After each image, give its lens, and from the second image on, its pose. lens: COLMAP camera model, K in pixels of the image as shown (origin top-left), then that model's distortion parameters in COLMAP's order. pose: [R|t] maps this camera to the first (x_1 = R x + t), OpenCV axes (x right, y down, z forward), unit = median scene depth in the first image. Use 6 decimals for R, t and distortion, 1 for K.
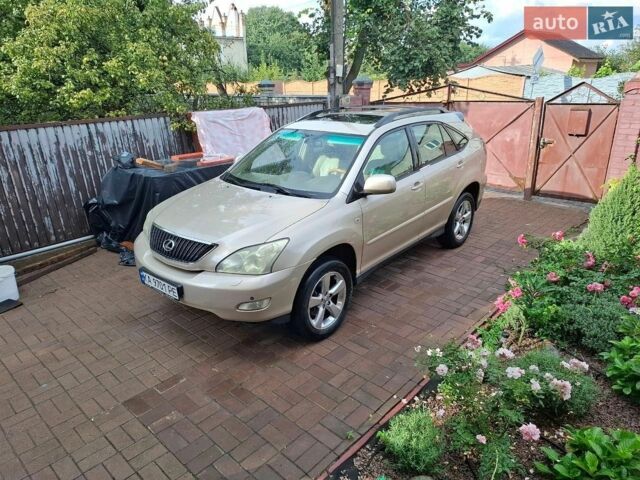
lens RADIAL K [[431.8, 0, 320.0], [0, 431.8, 240.0], [0, 0, 1]] dist [0.060327, -0.055941]
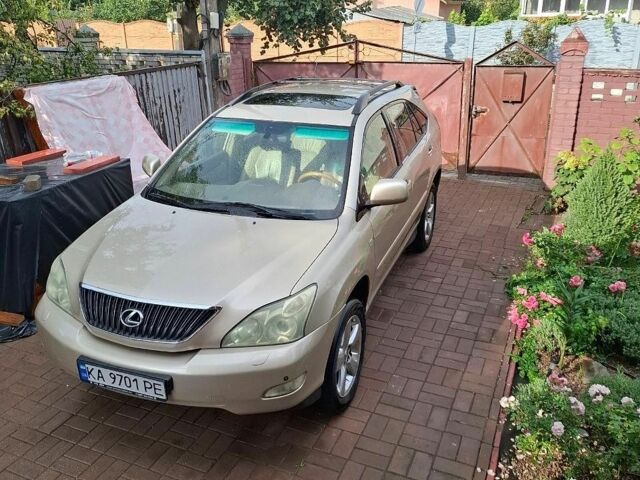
lens RADIAL K [[565.9, 0, 318.5], [0, 565.9, 229.0], [0, 0, 1]] dist [0.119961, -0.162775]
pose [[0.943152, -0.106404, 0.314868, -0.212728], [0.105716, 0.994209, 0.019314, -0.067292], [-0.315100, 0.015071, 0.948939, 0.057863]]
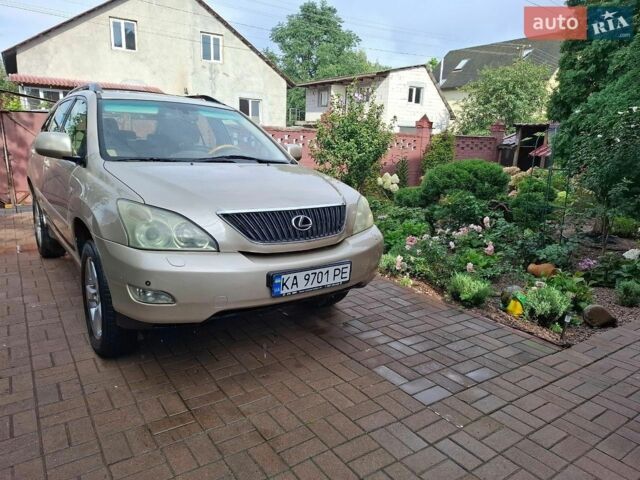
lens RADIAL K [[431.8, 0, 320.0], [0, 431.8, 240.0], [0, 0, 1]] dist [0.060327, -0.055941]
pose [[0.214968, -0.188157, 0.958324, -0.639976], [0.298426, 0.946987, 0.118989, -0.022807], [-0.929909, 0.260410, 0.259723, 0.497593]]
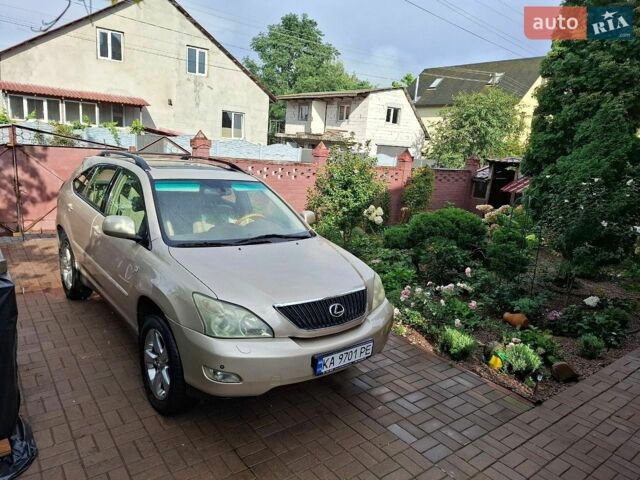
lens RADIAL K [[431.4, 0, 315.9], [0, 431.4, 237.7], [0, 0, 1]] dist [0.059167, -0.057762]
pose [[0.165955, -0.165613, 0.972127, -0.738859], [0.261094, 0.957996, 0.118634, -0.152566], [-0.950941, 0.234129, 0.202224, 0.517805]]
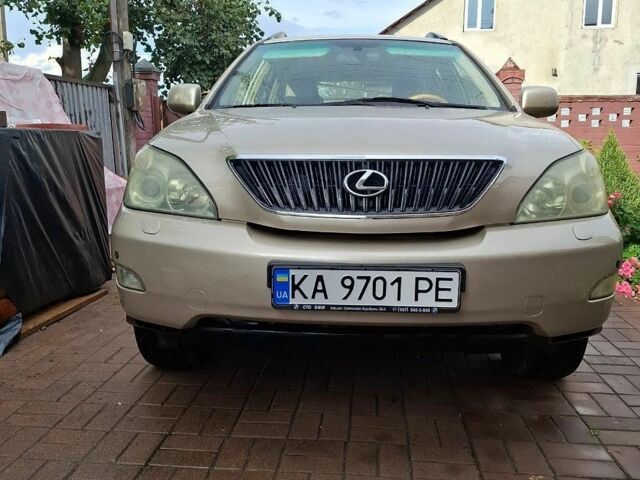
lens RADIAL K [[576.4, 0, 329.0], [0, 576.4, 238.2], [0, 0, 1]] dist [0.112594, -0.177166]
pose [[0.785382, -0.080050, 0.613814, -0.428149], [0.197987, 0.971999, -0.126565, 0.072665], [-0.586495, 0.220929, 0.779239, 0.398845]]
